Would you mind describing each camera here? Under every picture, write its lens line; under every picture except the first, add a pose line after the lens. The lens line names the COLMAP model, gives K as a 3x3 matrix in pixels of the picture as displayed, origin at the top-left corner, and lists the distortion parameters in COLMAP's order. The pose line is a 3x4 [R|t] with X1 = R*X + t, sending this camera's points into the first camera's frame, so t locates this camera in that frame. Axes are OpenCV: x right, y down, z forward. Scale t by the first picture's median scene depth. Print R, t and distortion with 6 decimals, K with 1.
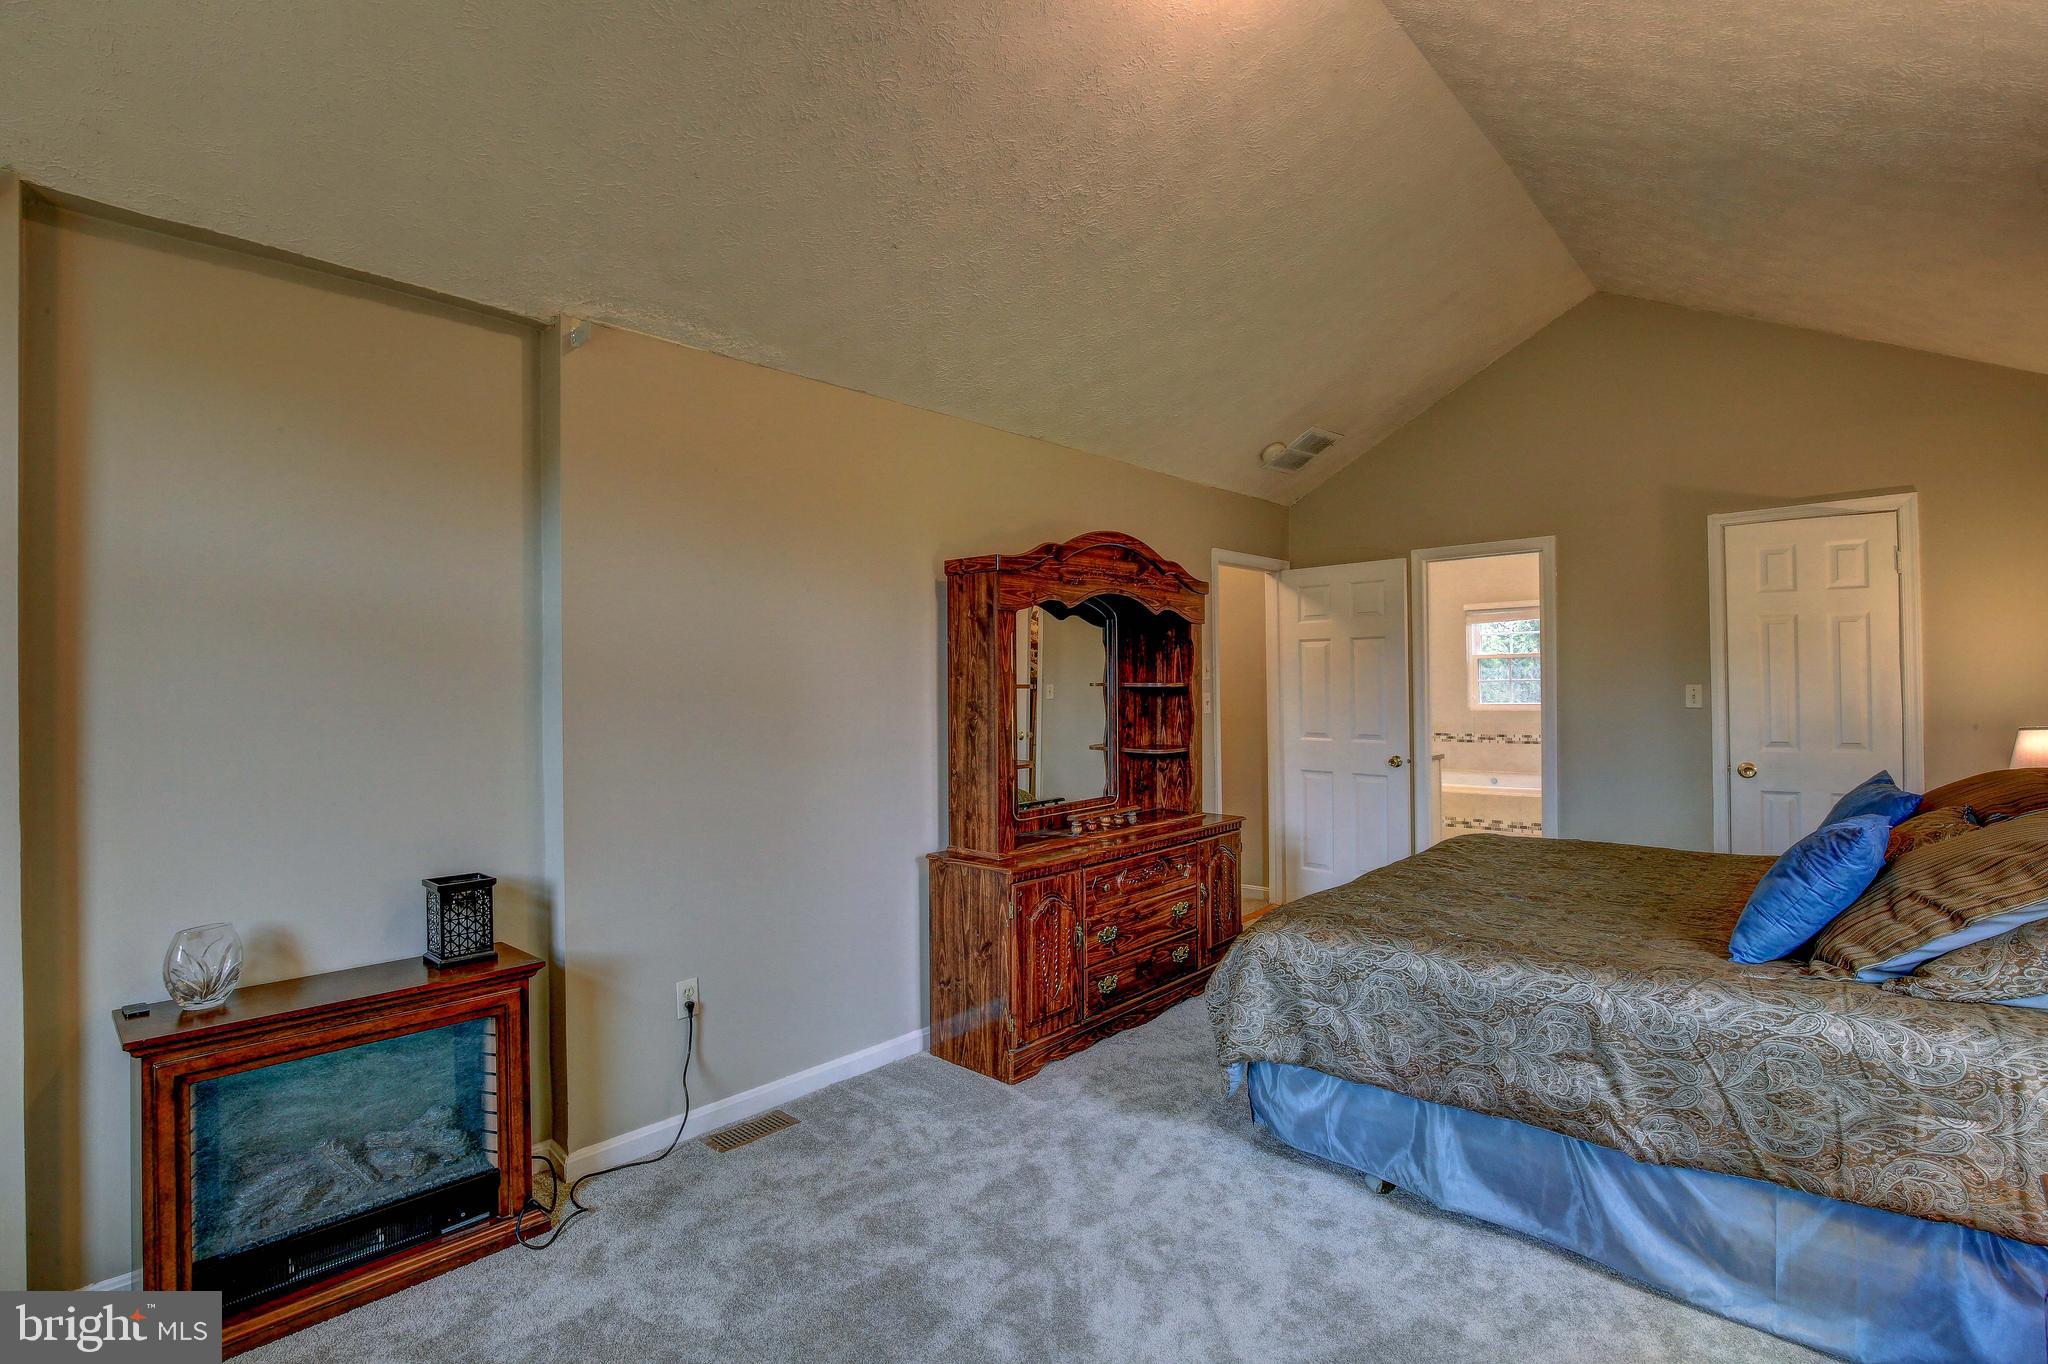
lens RADIAL K [[953.3, 0, 1008.6], [0, 953.3, 689.8], [0, 0, 1]] dist [-0.013668, 0.000020]
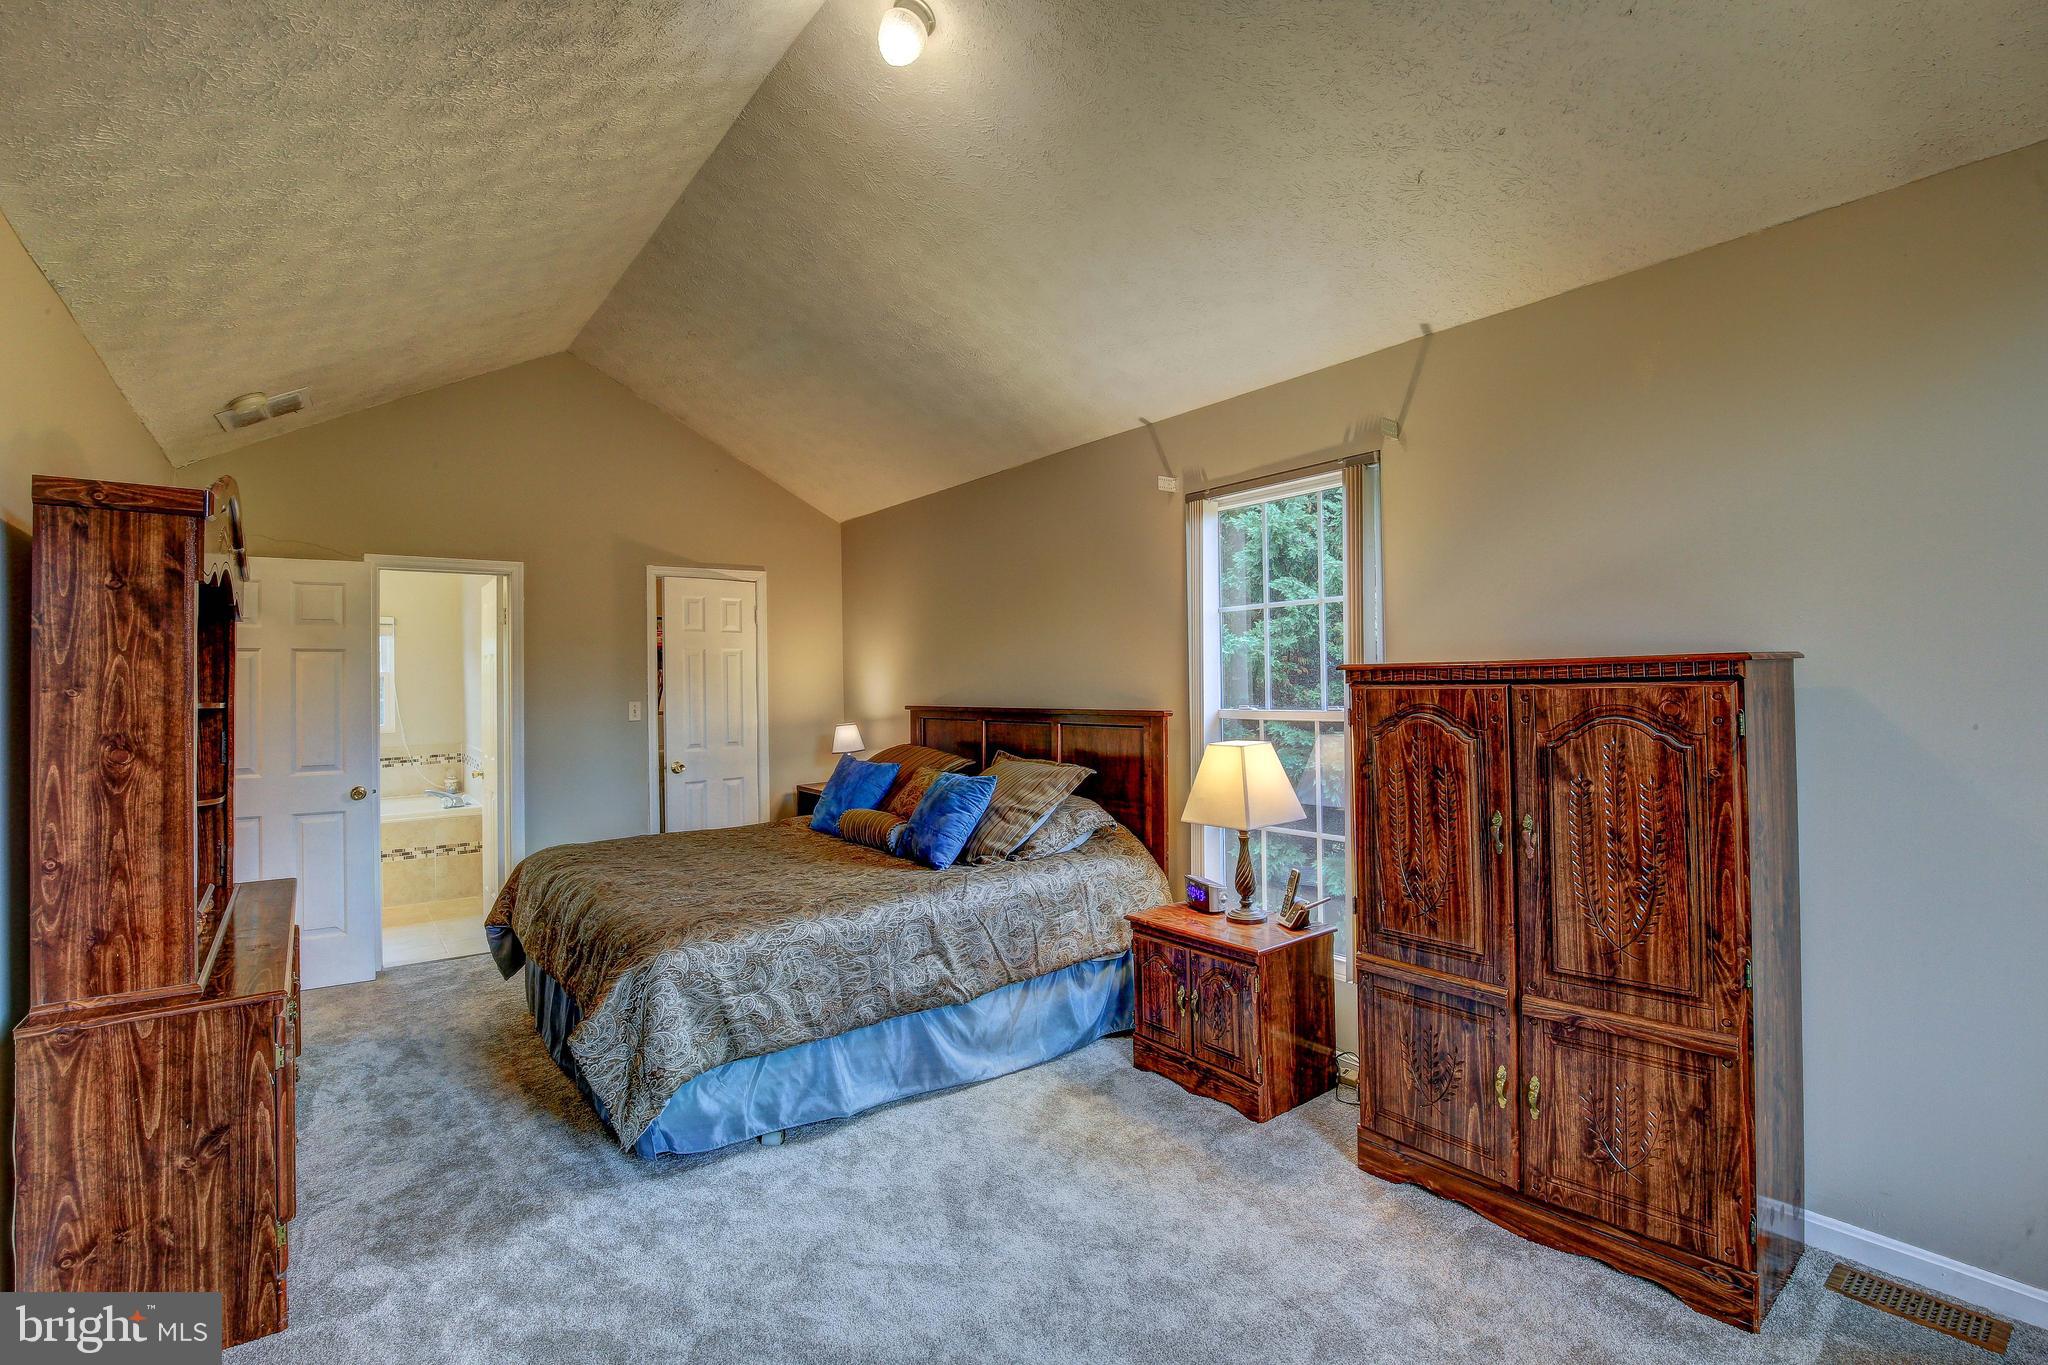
lens RADIAL K [[953.3, 0, 1008.6], [0, 953.3, 690.3], [0, 0, 1]] dist [-0.013668, 0.000020]
pose [[0.184724, 0.006004, 0.982772, -0.674196], [0.021593, 0.999715, -0.010166, 0.004814], [-0.982553, 0.023099, 0.184542, 0.505513]]
